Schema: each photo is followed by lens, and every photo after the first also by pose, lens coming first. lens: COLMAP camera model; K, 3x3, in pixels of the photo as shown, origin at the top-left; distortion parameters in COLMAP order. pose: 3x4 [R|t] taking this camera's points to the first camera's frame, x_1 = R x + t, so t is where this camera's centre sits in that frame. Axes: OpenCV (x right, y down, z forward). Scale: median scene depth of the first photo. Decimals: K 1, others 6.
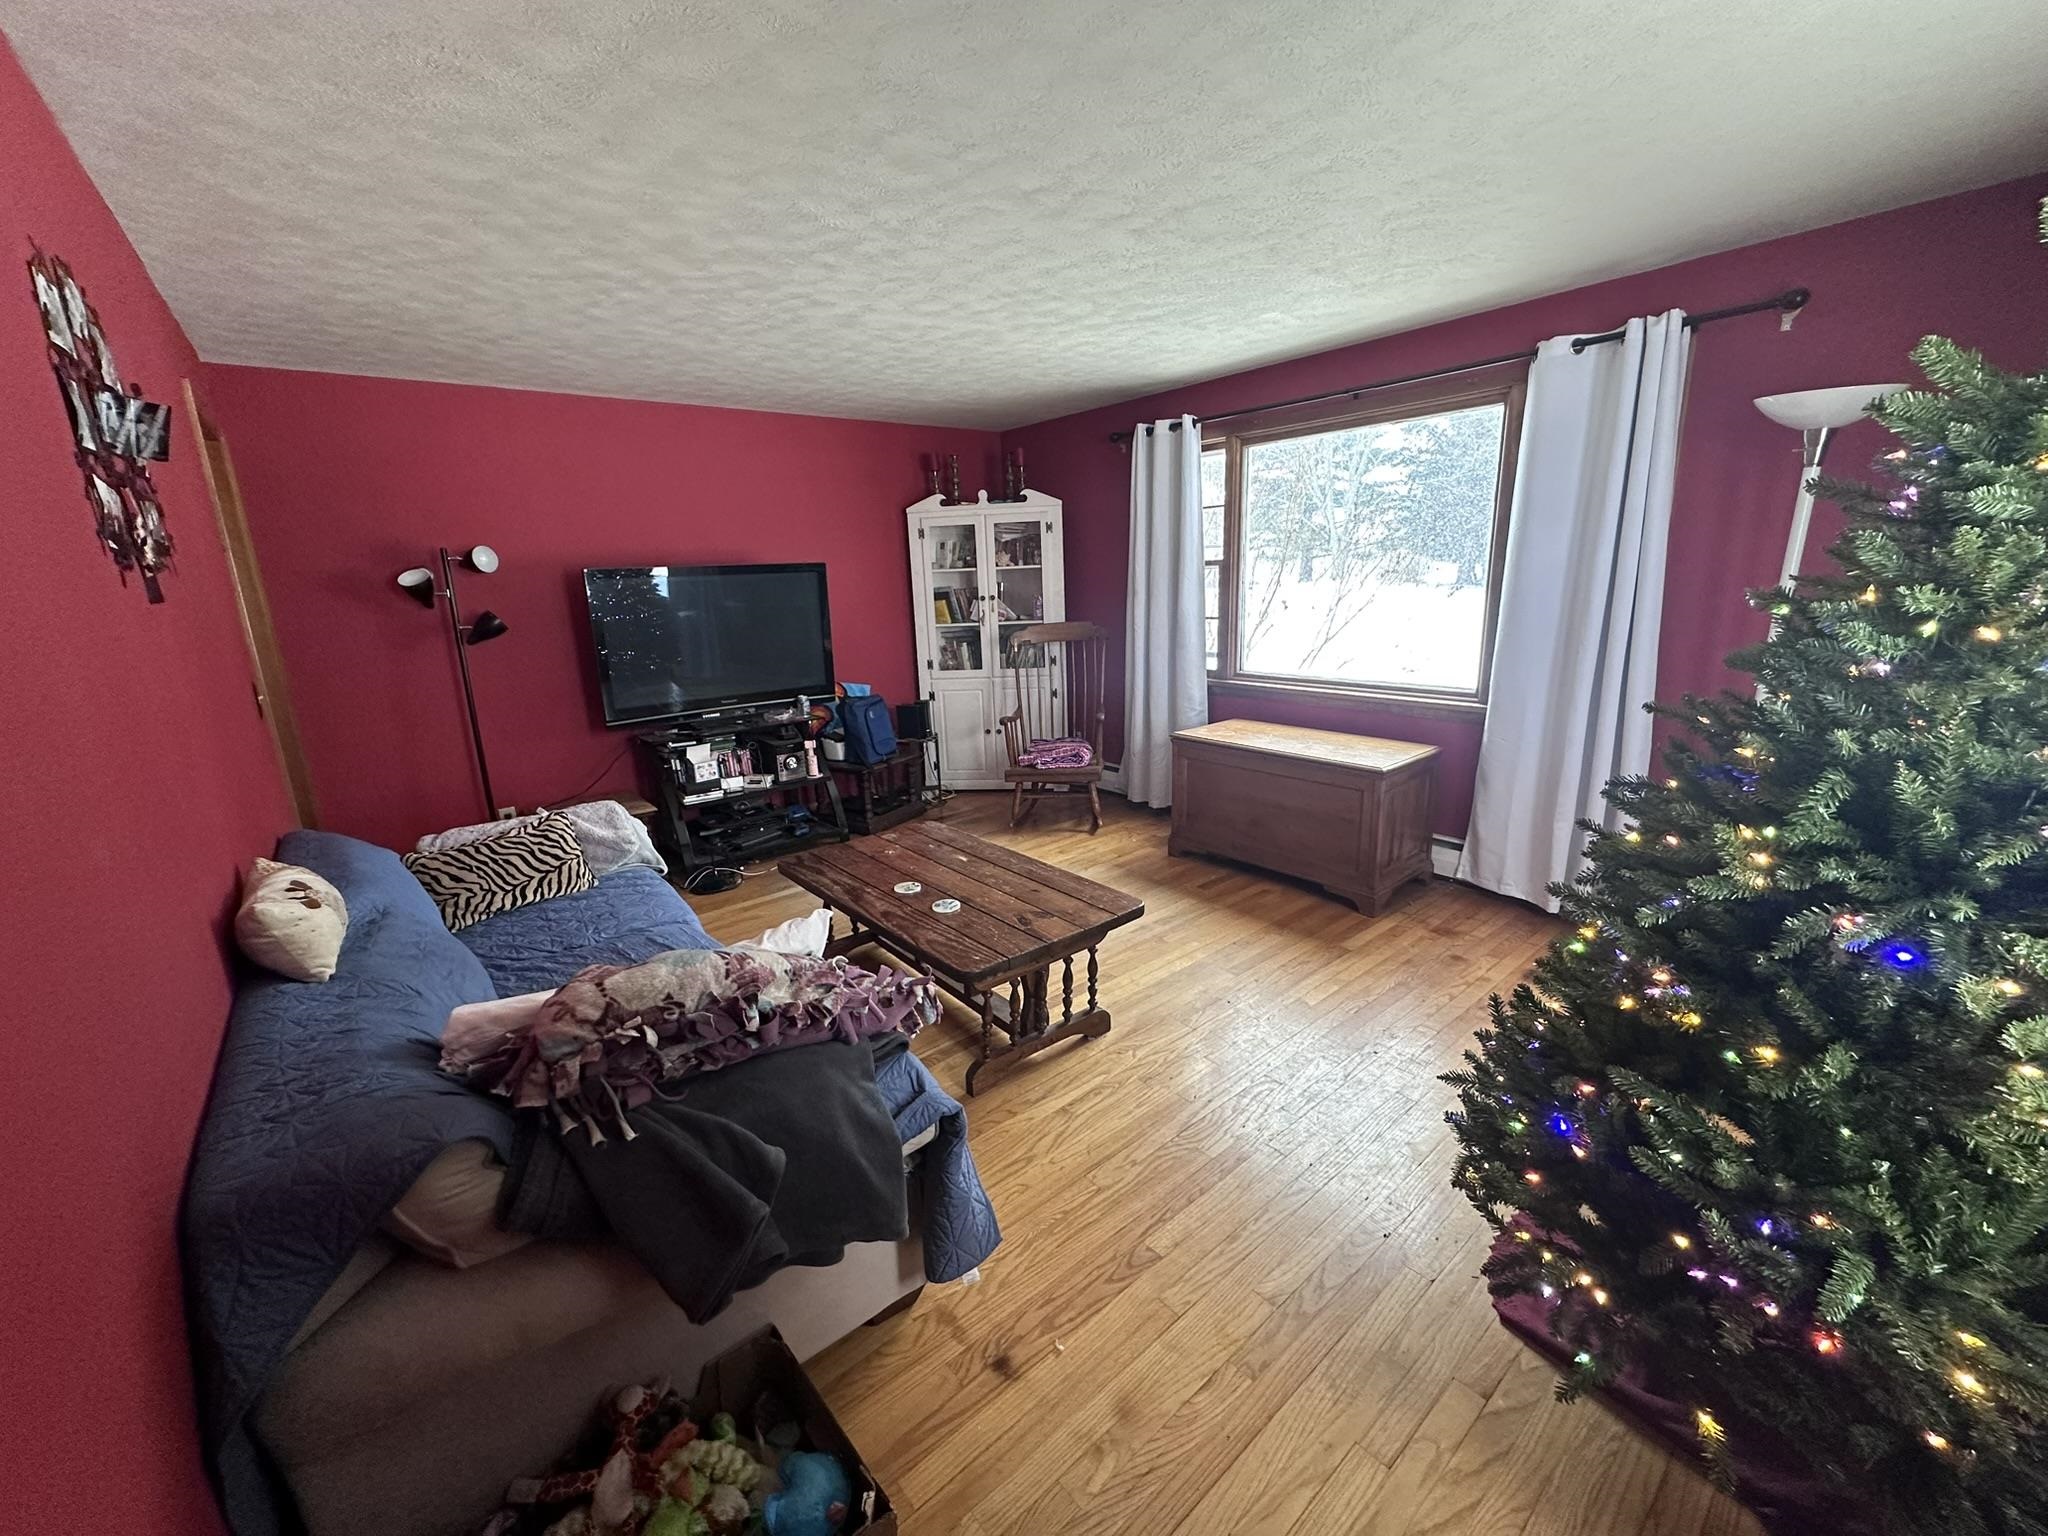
lens RADIAL K [[811.6, 0, 1028.5], [0, 811.6, 768.6], [0, 0, 1]] dist [-0.002528, 0.000597]
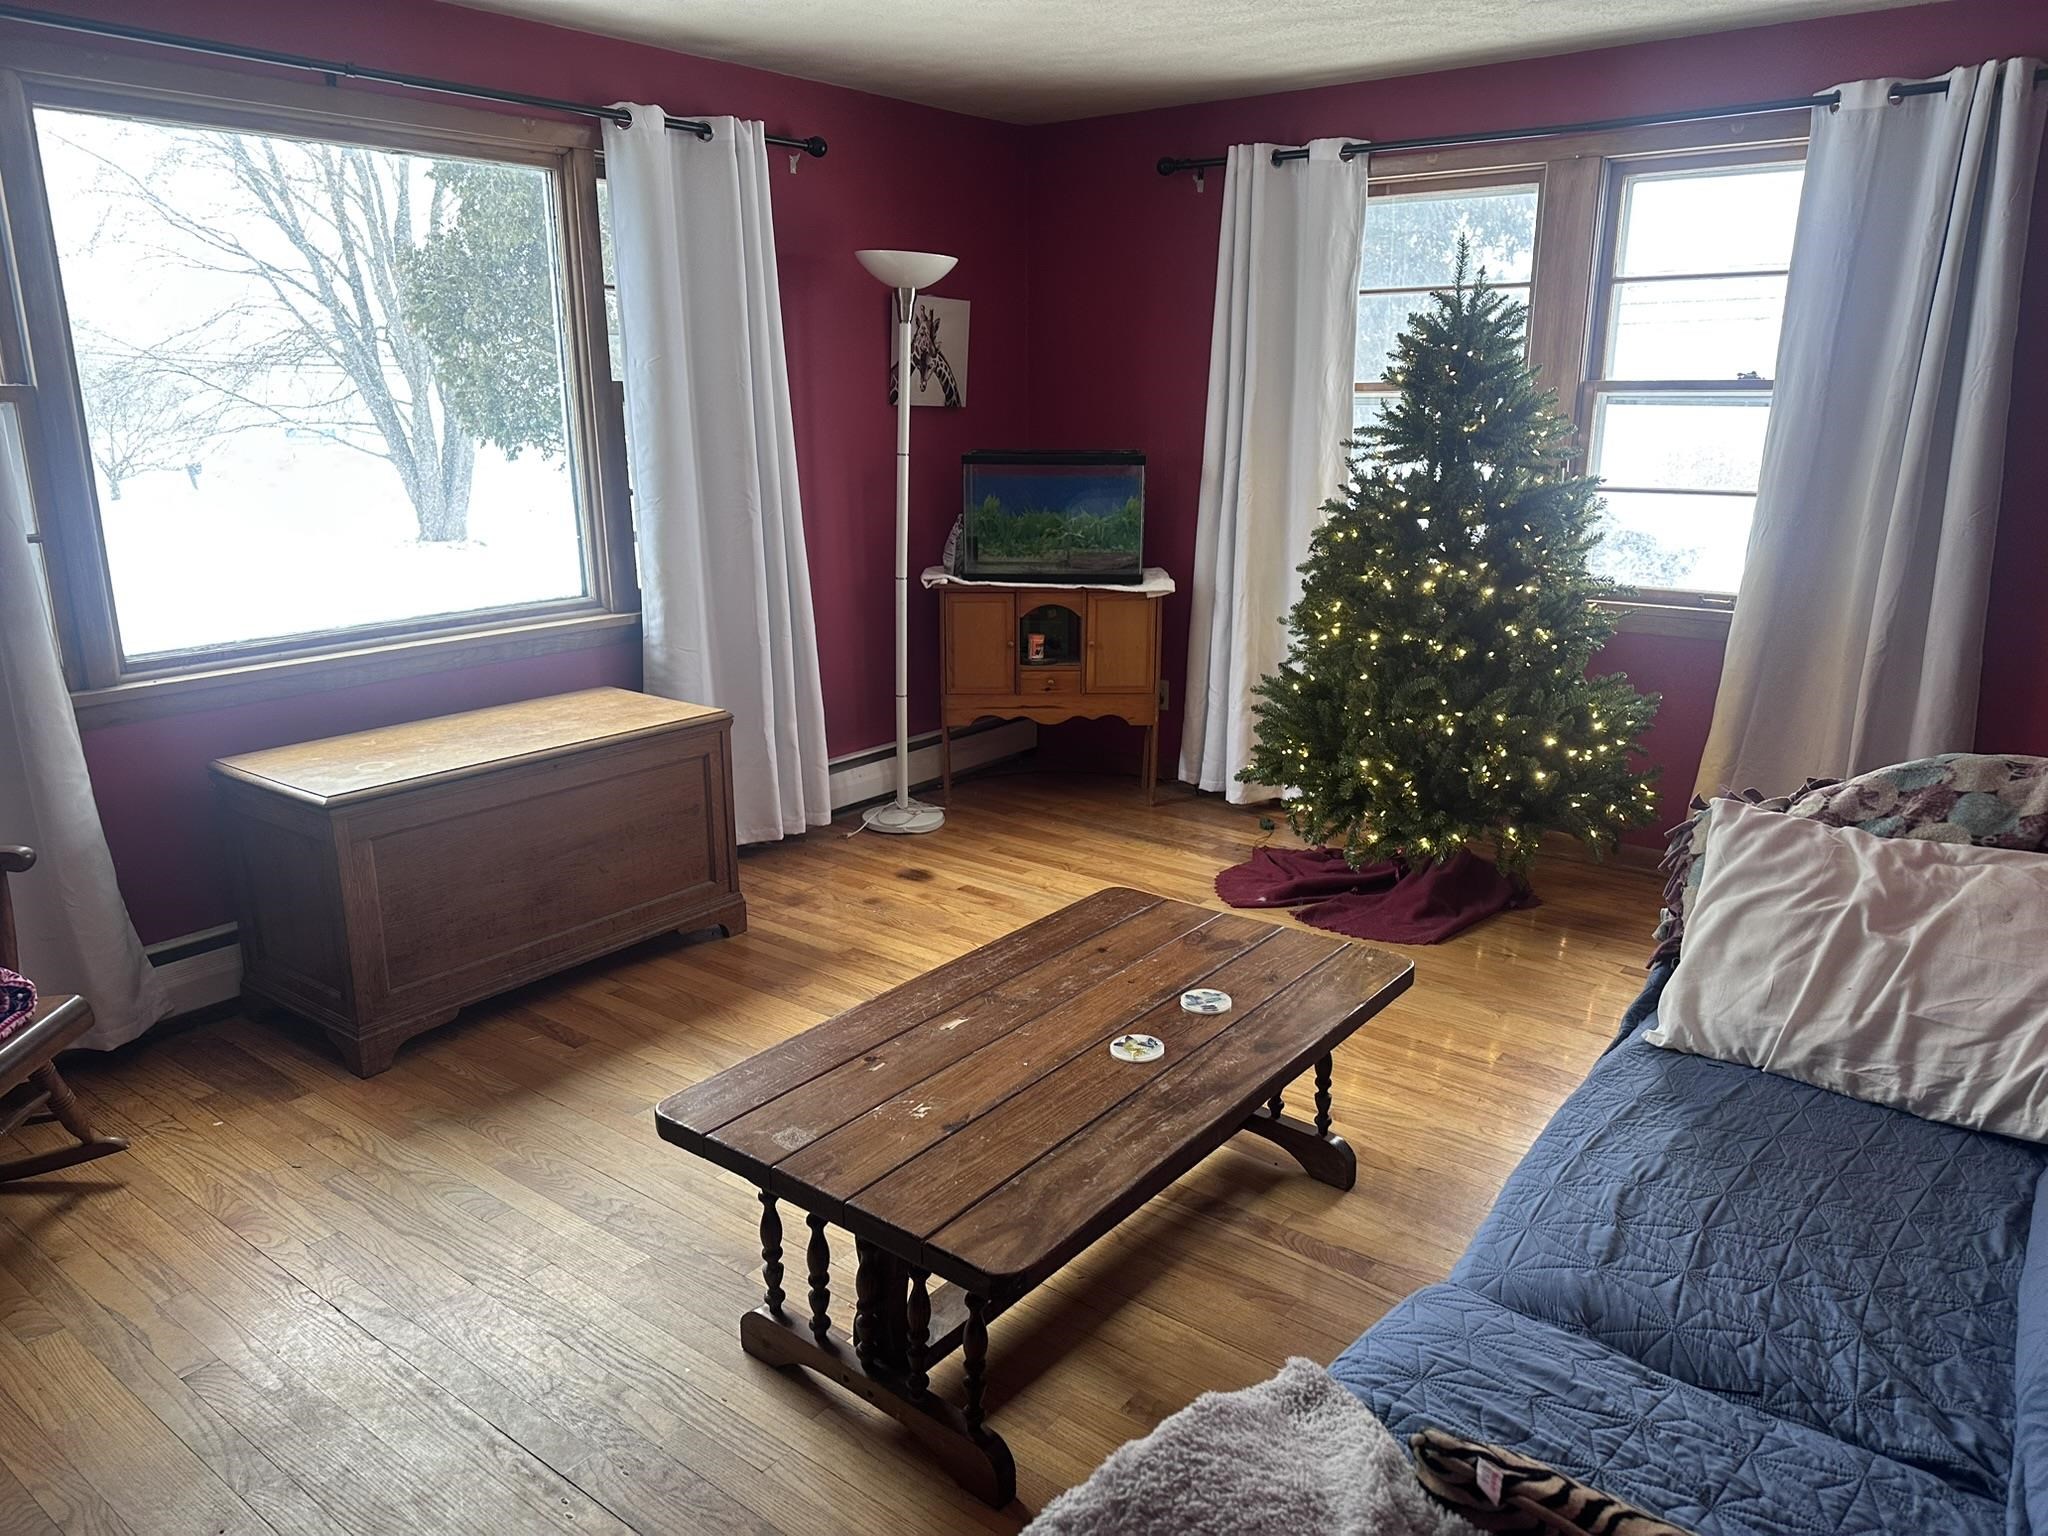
lens RADIAL K [[1428.0, 0, 1025.3], [0, 1428.0, 776.5], [0, 0, 1]] dist [0.065008, -0.076772]
pose [[-0.213883, -0.220121, 0.951736, -0.912693], [0.247853, 0.930171, 0.270833, -0.250681], [-0.944893, 0.293817, -0.144390, 1.144225]]
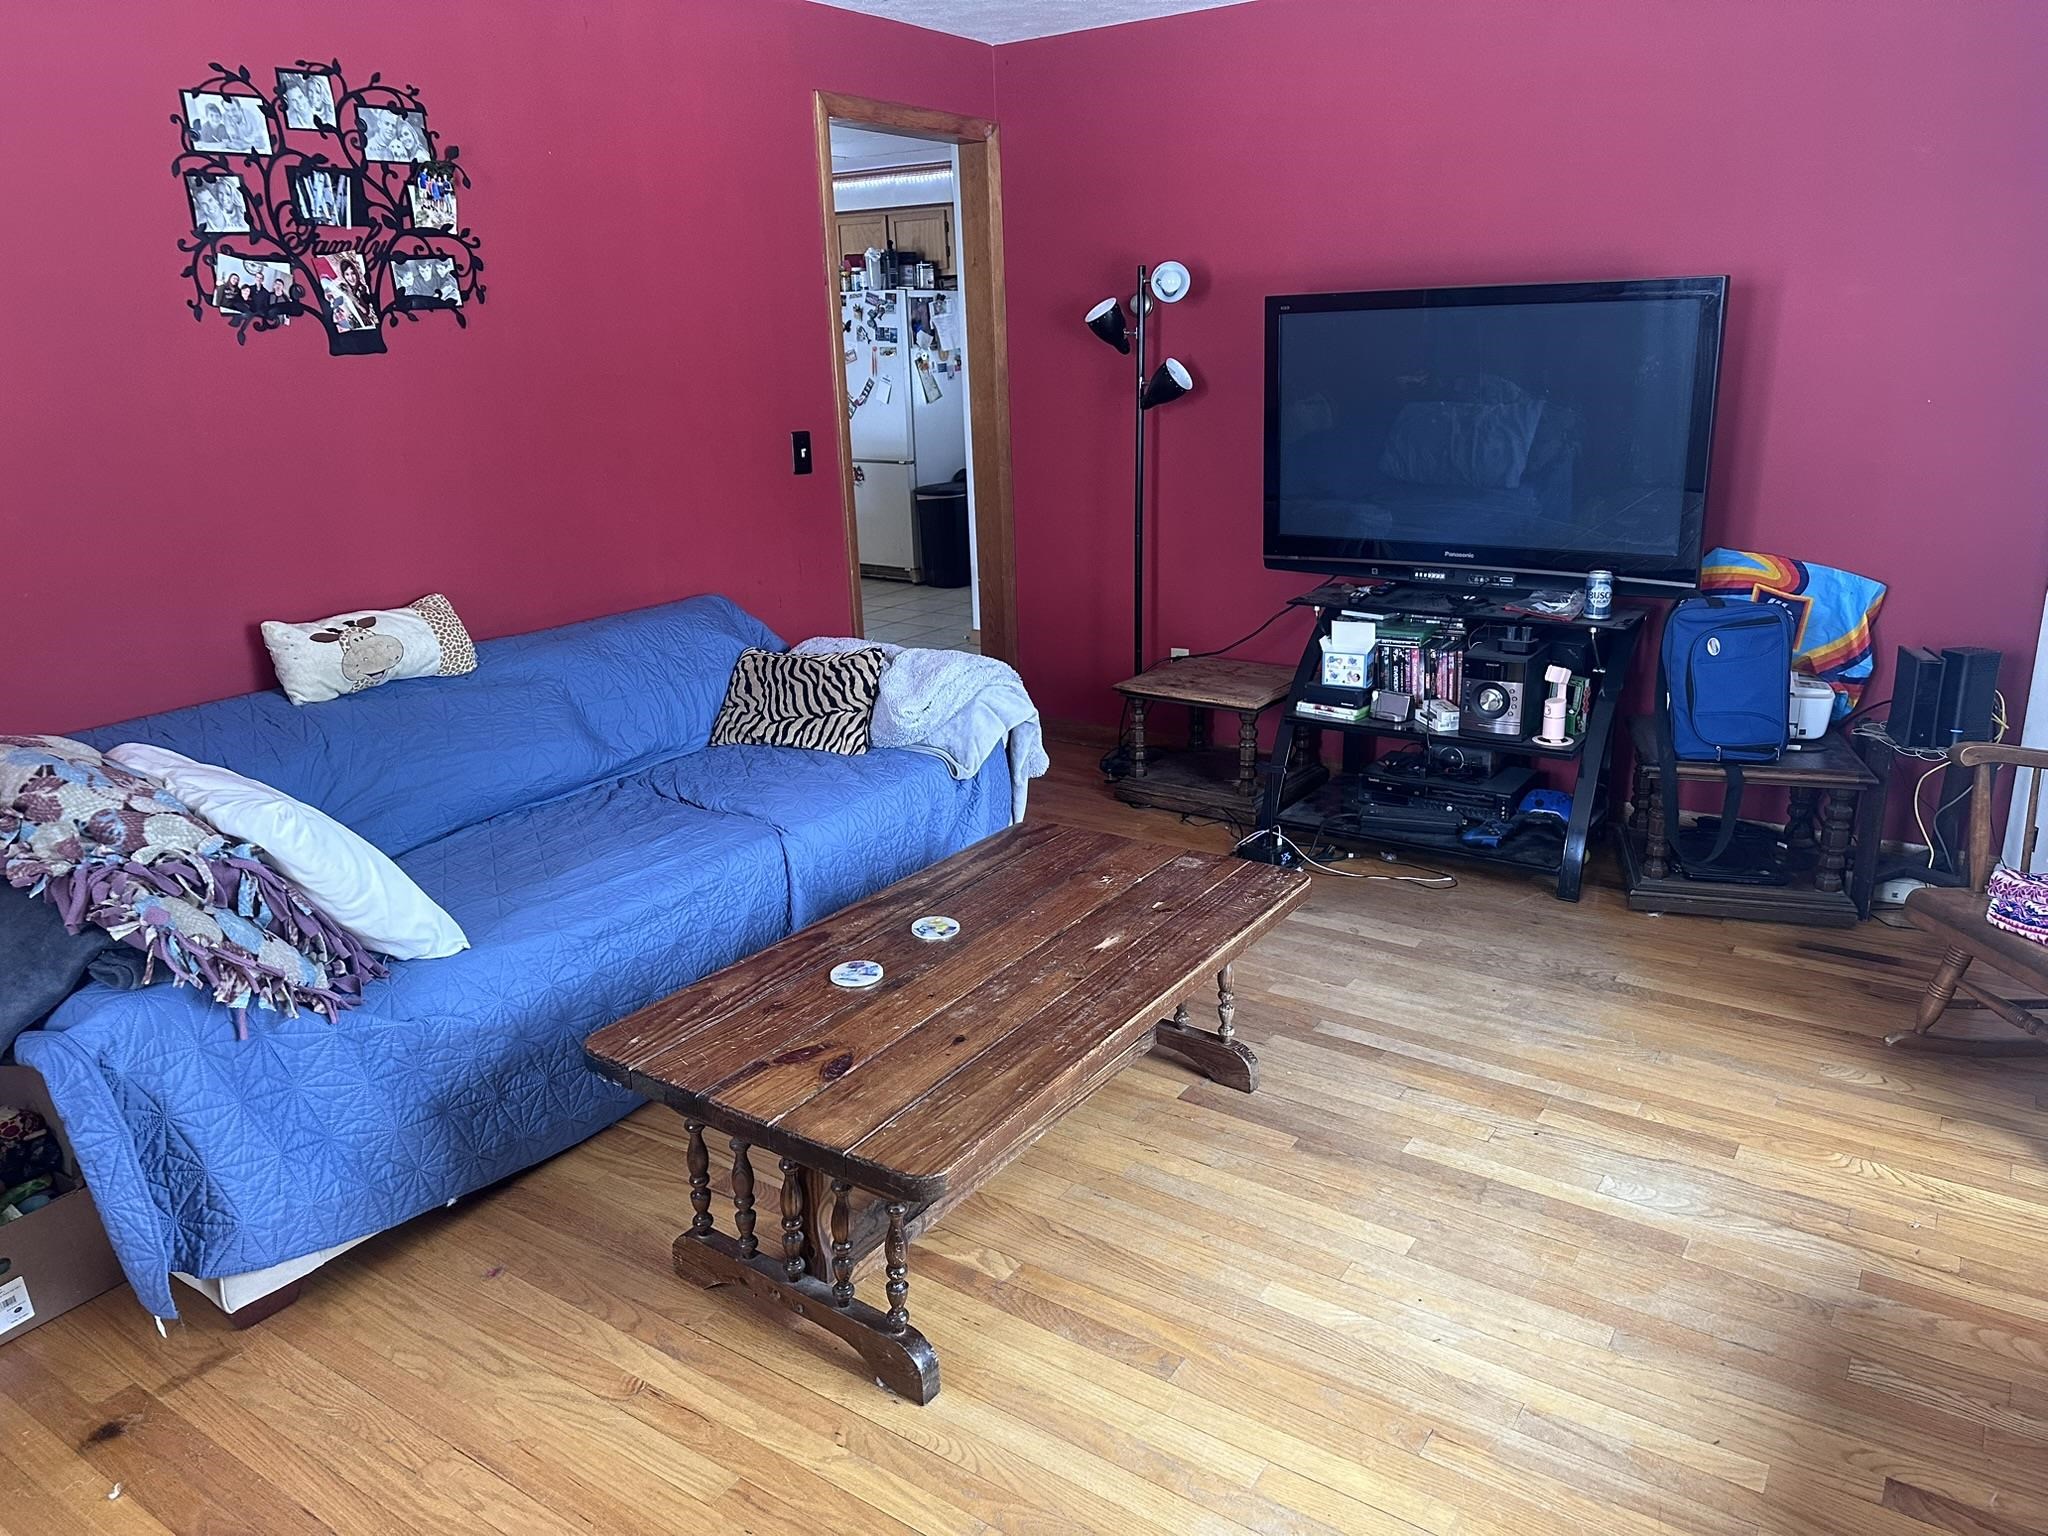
lens RADIAL K [[1428.0, 0, 1021.8], [0, 1428.0, 756.0], [0, 0, 1]] dist [0.065008, -0.076772]
pose [[0.276880, 0.301230, -0.912468, 0.707526], [-0.210470, 0.945546, 0.248285, -0.212906], [0.937571, 0.123302, 0.325203, 0.733228]]
